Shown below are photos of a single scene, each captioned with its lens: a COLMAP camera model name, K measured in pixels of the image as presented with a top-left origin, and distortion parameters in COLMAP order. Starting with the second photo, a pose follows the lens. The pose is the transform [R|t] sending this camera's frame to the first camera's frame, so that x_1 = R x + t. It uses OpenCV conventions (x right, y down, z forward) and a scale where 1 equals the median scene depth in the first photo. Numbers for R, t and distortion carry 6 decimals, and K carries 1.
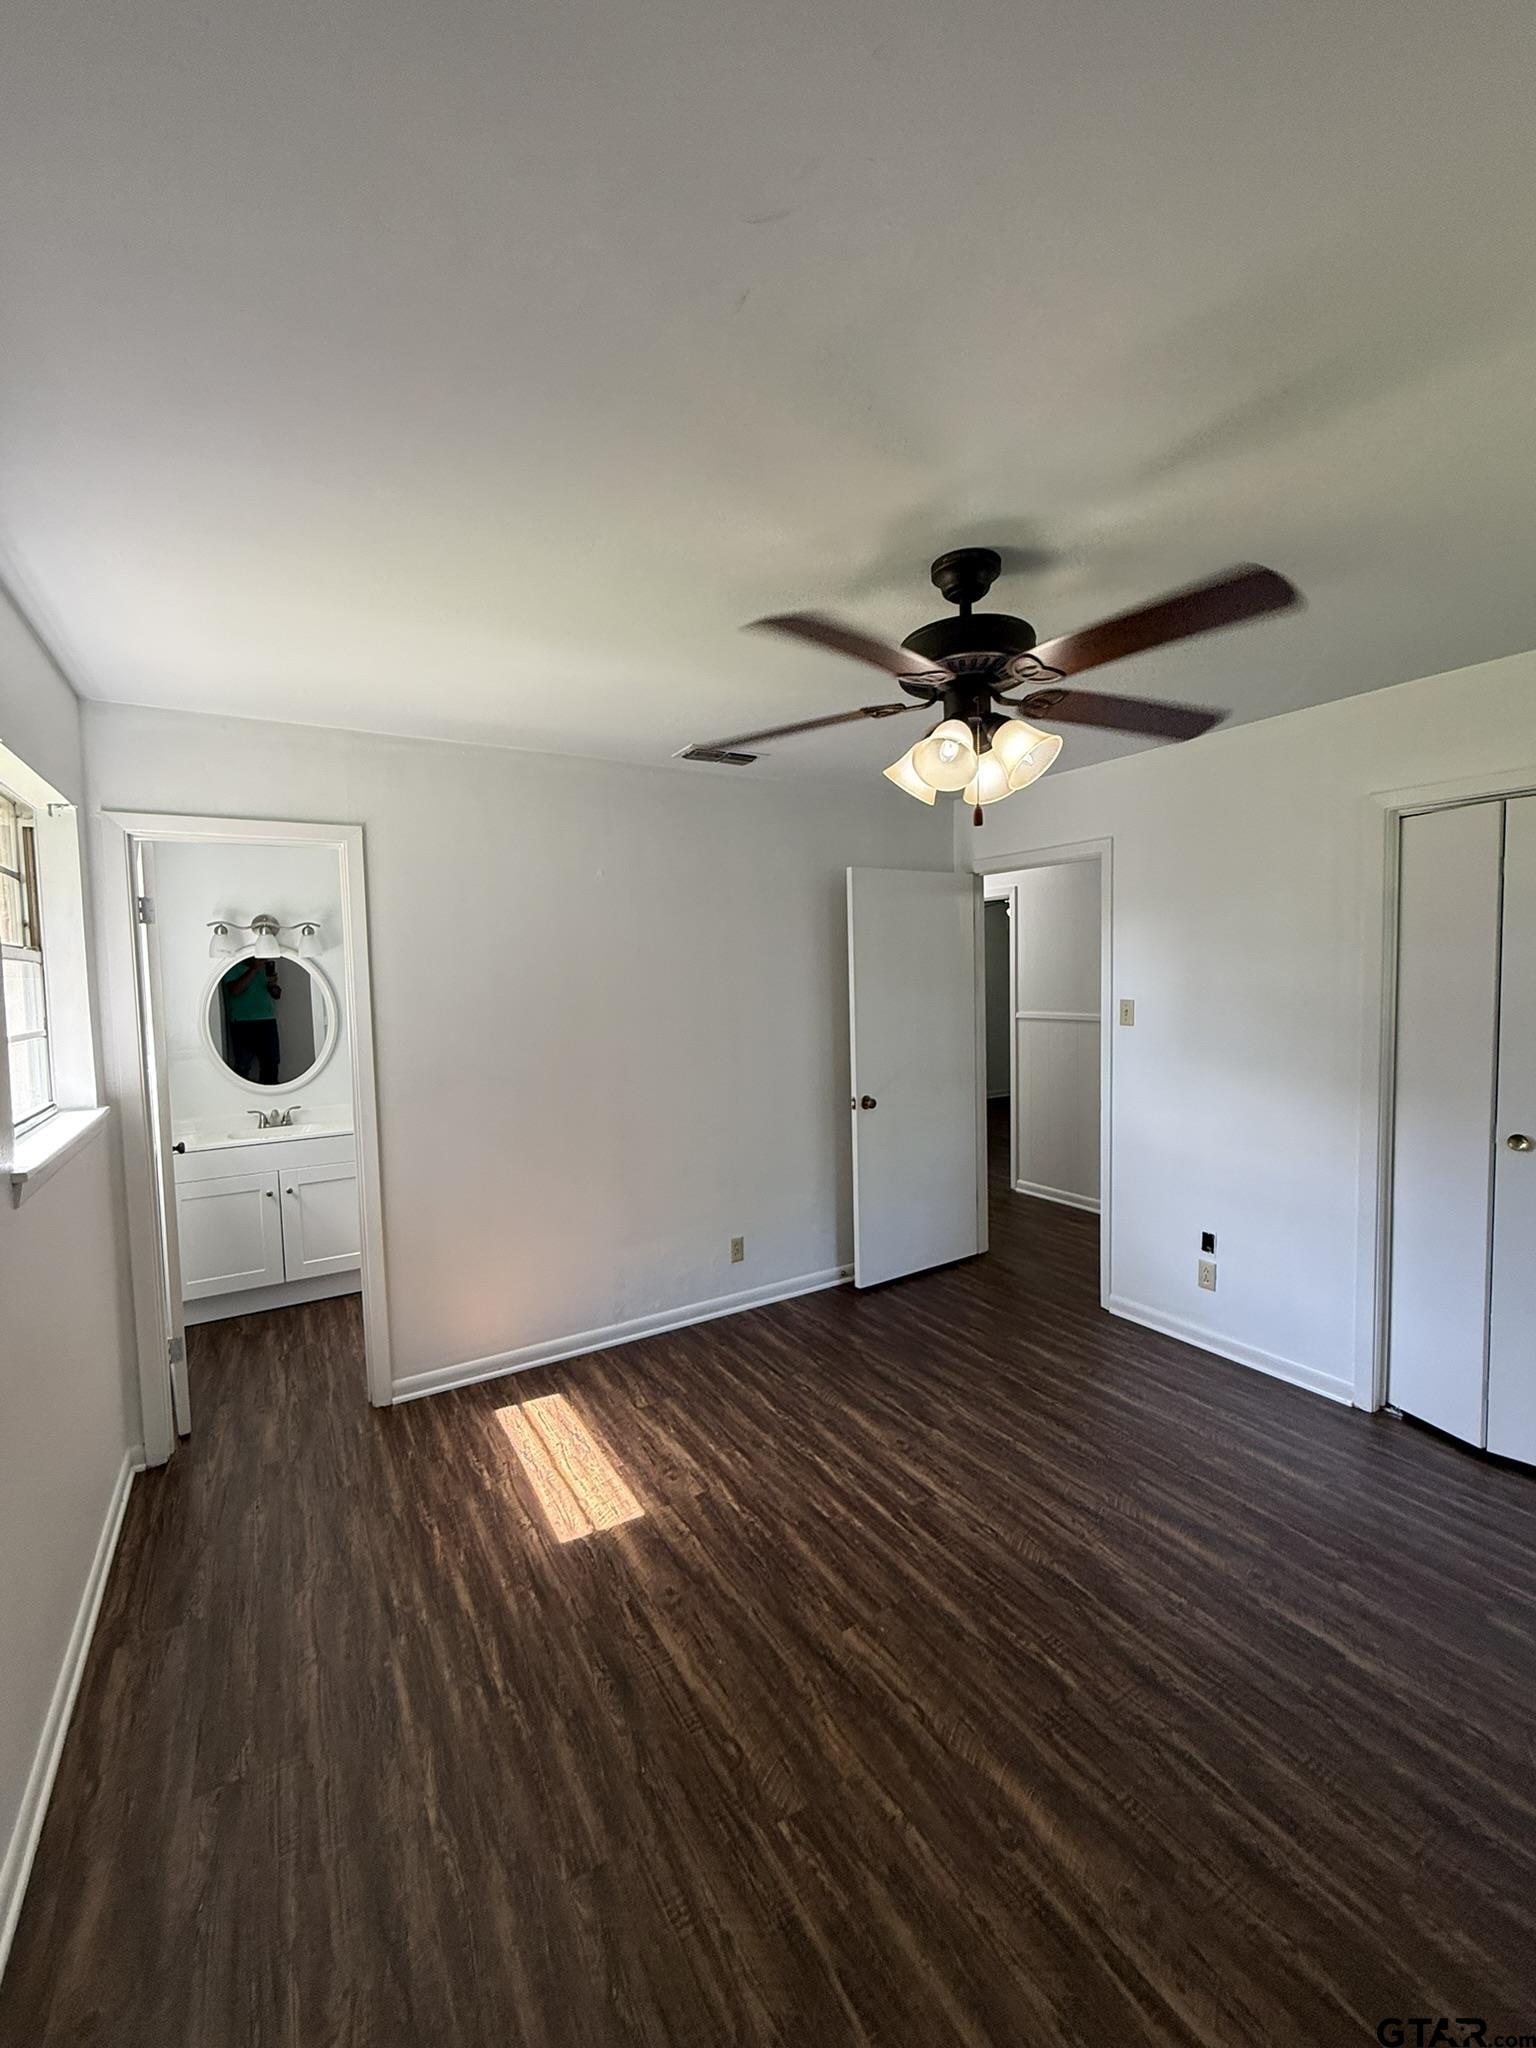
lens RADIAL K [[824.6, 0, 758.5], [0, 824.6, 1024.5], [0, 0, 1]] dist [0.001401, 0.000149]
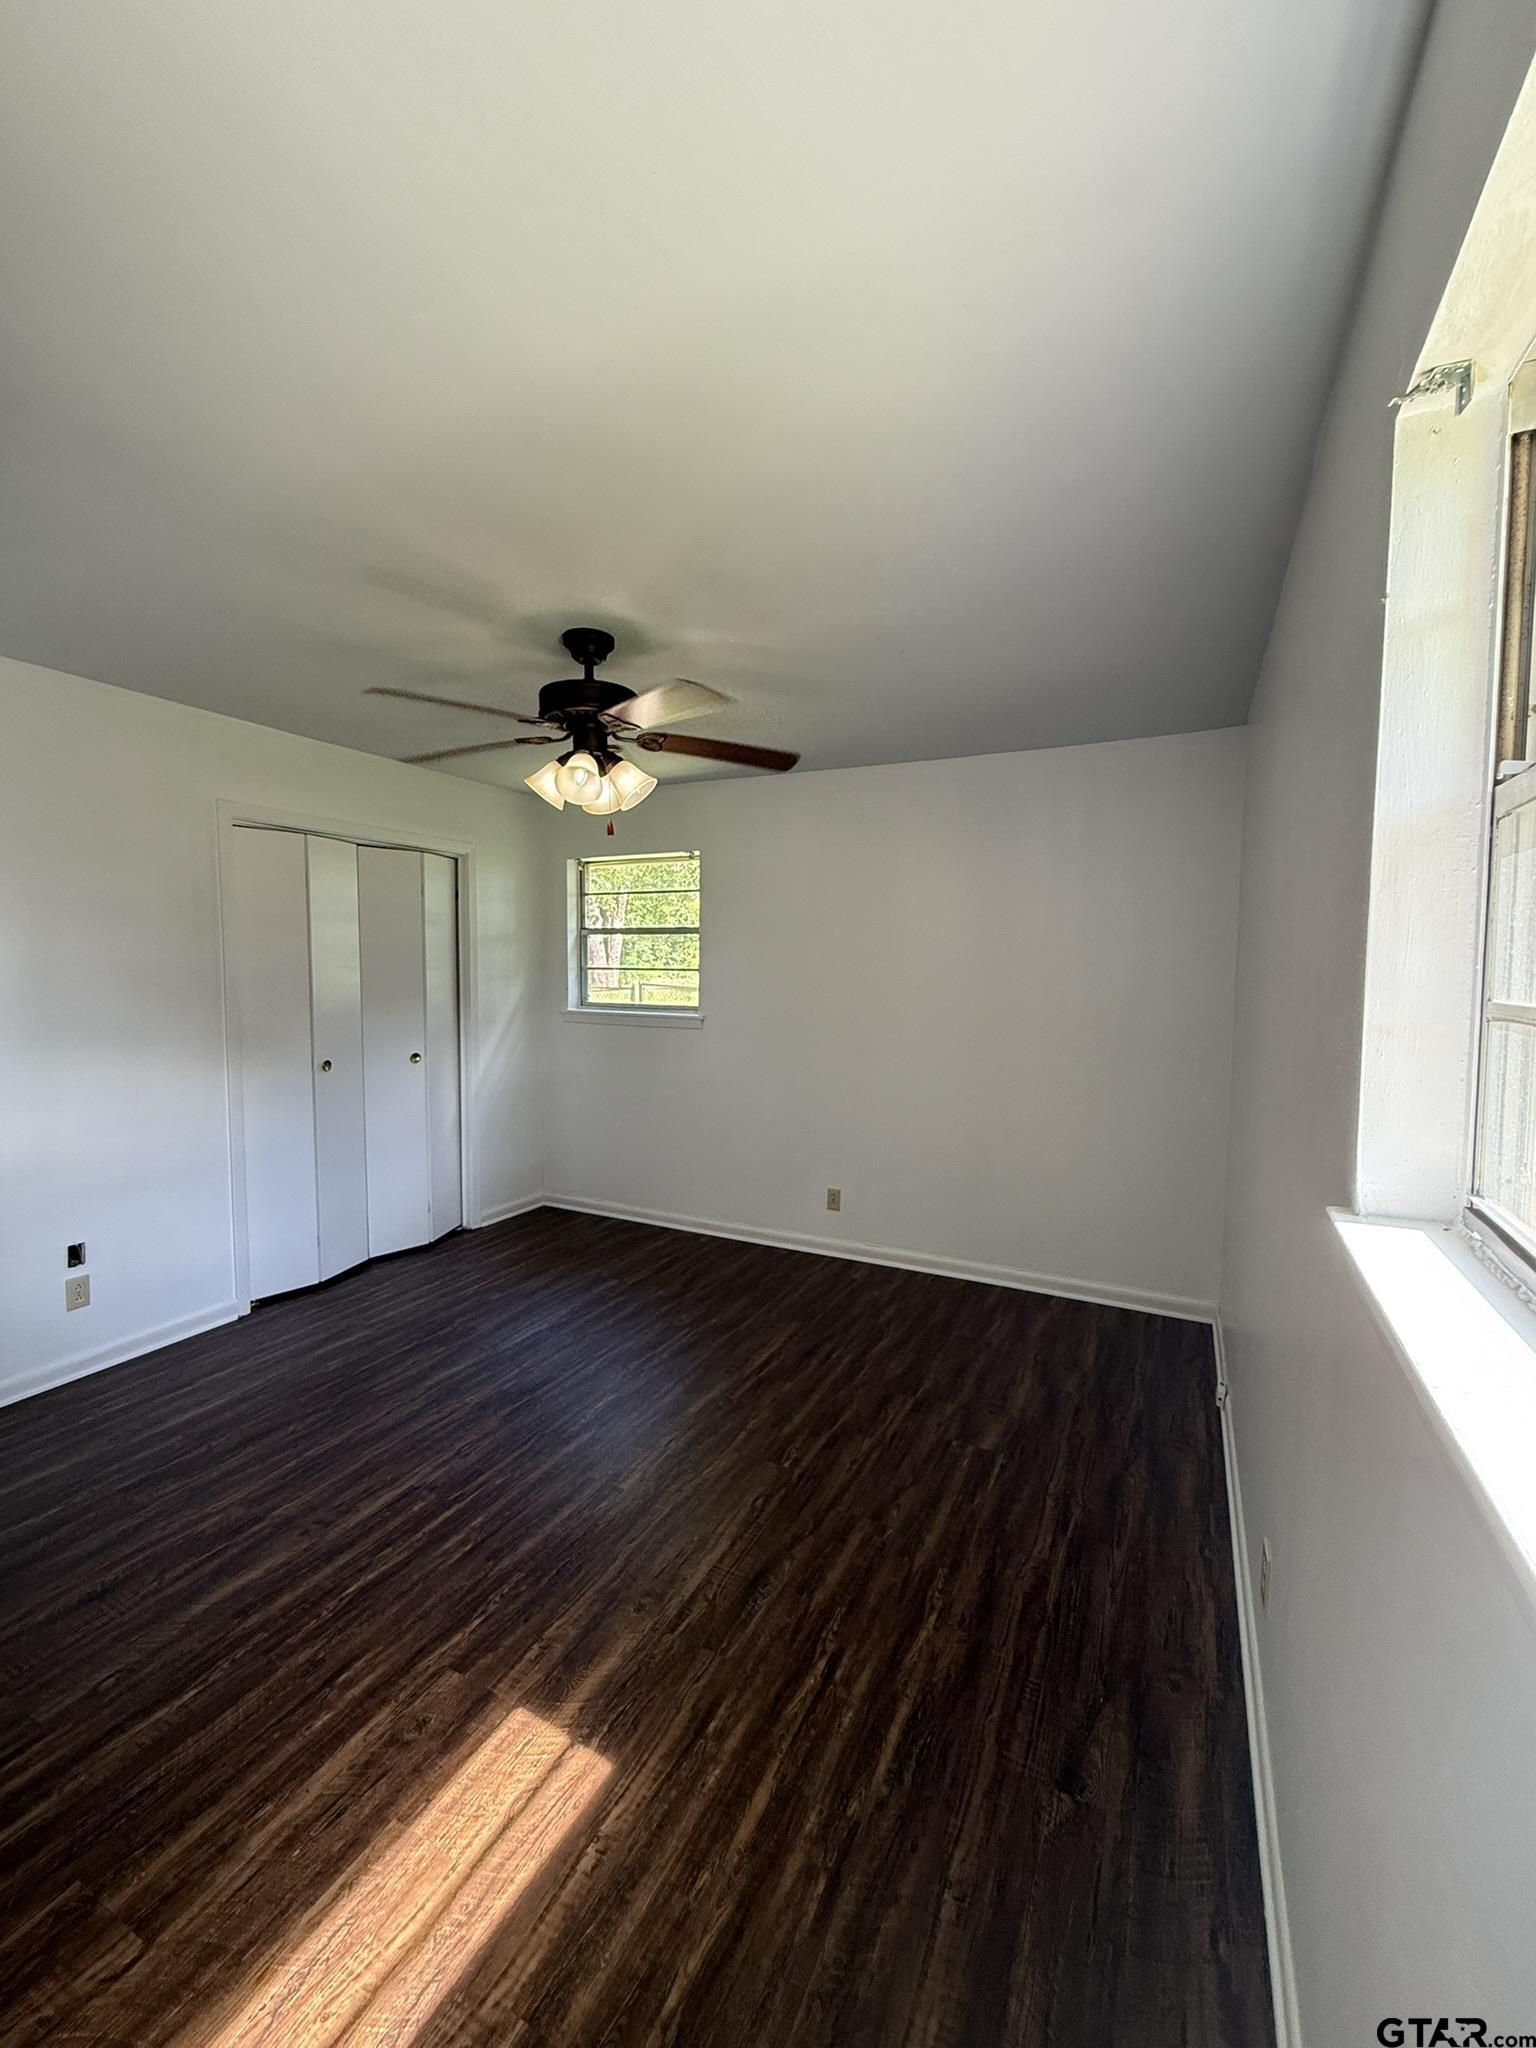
lens RADIAL K [[824.6, 0, 776.6], [0, 824.6, 1023.6], [0, 0, 1]] dist [0.001401, 0.000149]
pose [[-0.542384, -0.043876, 0.838984, -0.835351], [0.058018, 0.994295, 0.089506, -0.022828], [-0.838125, 0.097223, -0.536744, 1.174968]]
